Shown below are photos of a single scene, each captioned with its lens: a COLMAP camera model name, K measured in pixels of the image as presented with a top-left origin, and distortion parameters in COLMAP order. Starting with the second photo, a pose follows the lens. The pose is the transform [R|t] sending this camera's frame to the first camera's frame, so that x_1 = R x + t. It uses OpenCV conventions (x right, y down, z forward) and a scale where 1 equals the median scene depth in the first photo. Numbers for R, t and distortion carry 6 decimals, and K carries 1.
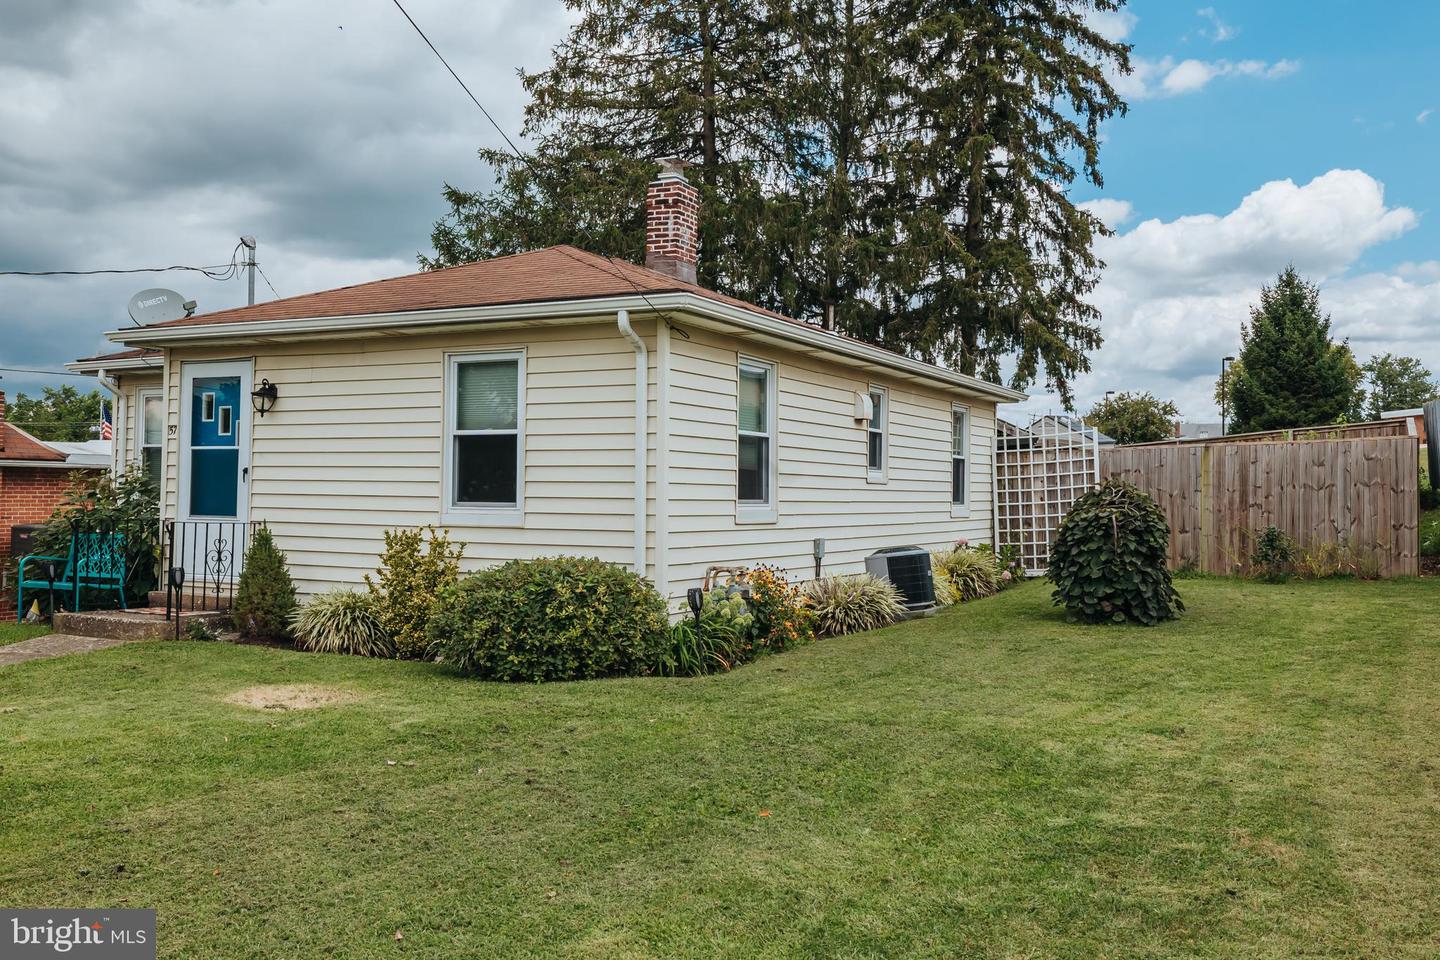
lens RADIAL K [[1317.4, 0, 719.2], [0, 1317.4, 472.8], [0, 0, 1]] dist [0.043716, 0.000000]
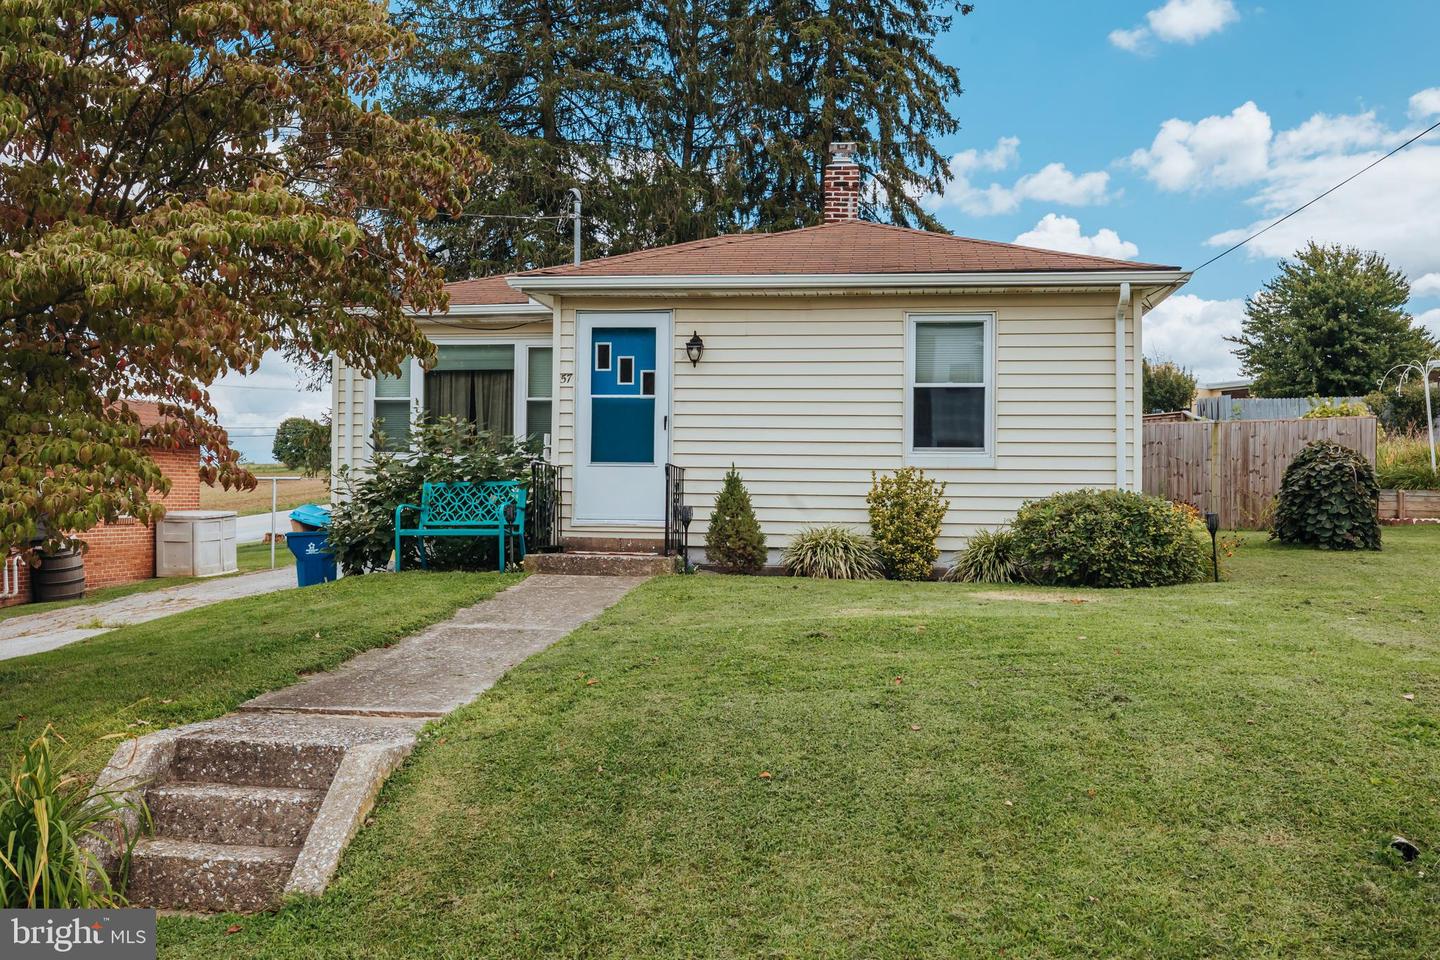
lens RADIAL K [[1389.2, 0, 719.9], [0, 1389.2, 486.2], [0, 0, 1]] dist [0.001647, 0.000000]
pose [[0.934284, 0.002368, 0.356522, -0.707819], [-0.005267, 0.999960, 0.007161, 0.043559], [-0.356491, -0.008568, 0.934259, -0.031760]]
